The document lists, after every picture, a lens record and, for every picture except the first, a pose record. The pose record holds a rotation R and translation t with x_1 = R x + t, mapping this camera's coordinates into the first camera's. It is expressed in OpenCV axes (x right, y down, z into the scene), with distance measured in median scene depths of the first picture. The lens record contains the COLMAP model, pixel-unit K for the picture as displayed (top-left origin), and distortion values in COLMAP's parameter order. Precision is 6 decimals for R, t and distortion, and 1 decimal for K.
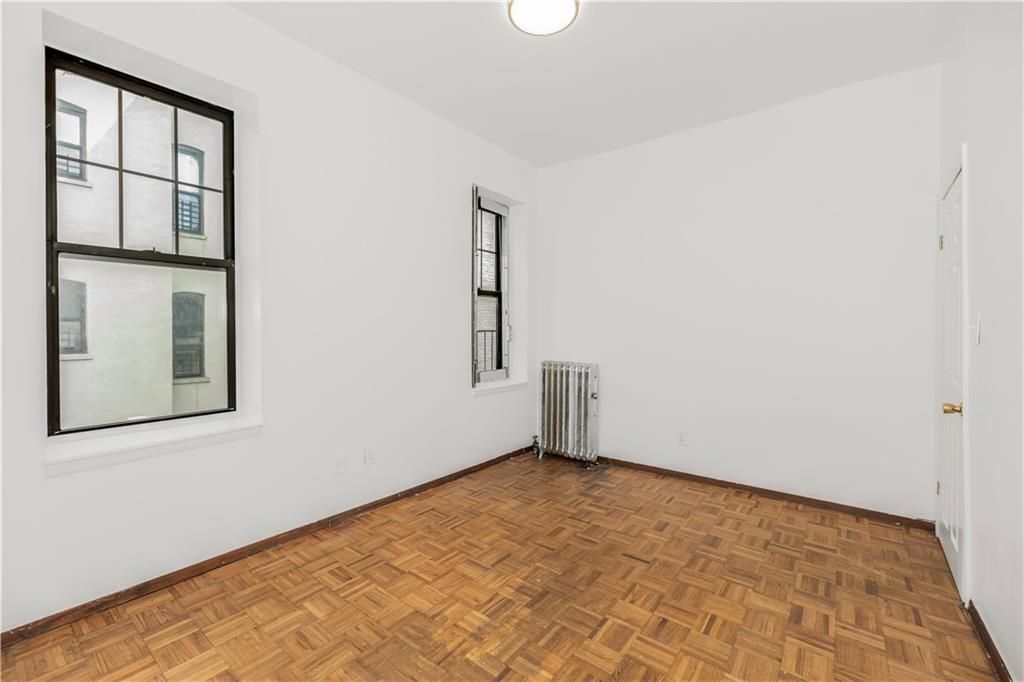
lens RADIAL K [[429.3, 0, 512.0], [0, 429.3, 341.0], [0, 0, 1]] dist [-0.000292, -0.000014]
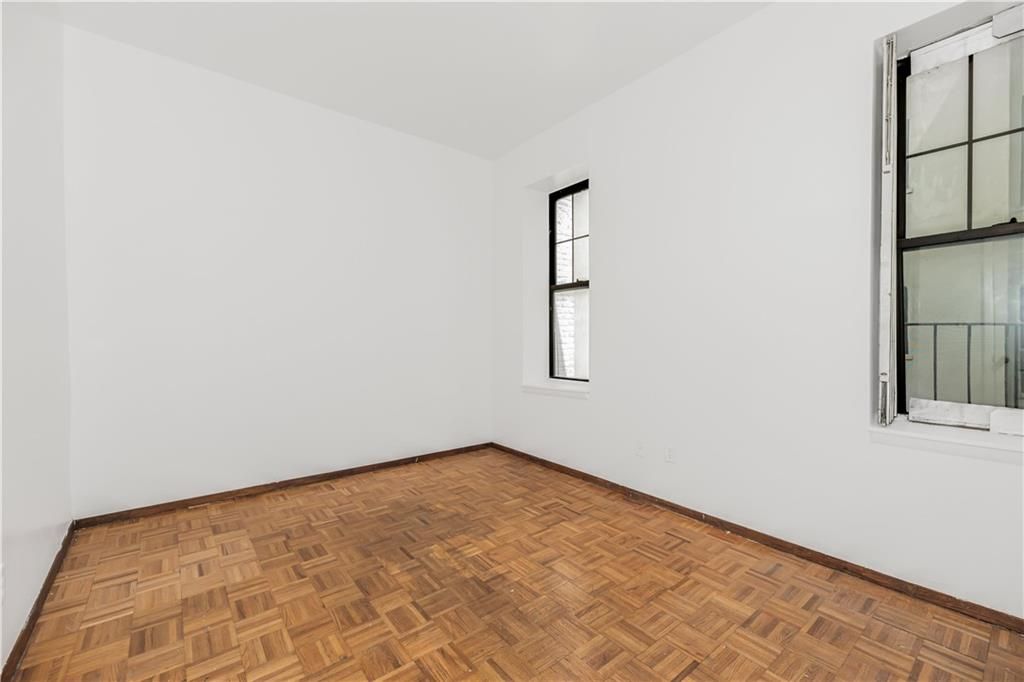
lens RADIAL K [[429.3, 0, 512.0], [0, 429.3, 341.0], [0, 0, 1]] dist [-0.000292, -0.000014]
pose [[-0.238967, 0.008207, -0.970993, 0.988089], [-0.020899, 0.999689, 0.013593, 0.013196], [0.970803, 0.023541, -0.238721, 1.258559]]
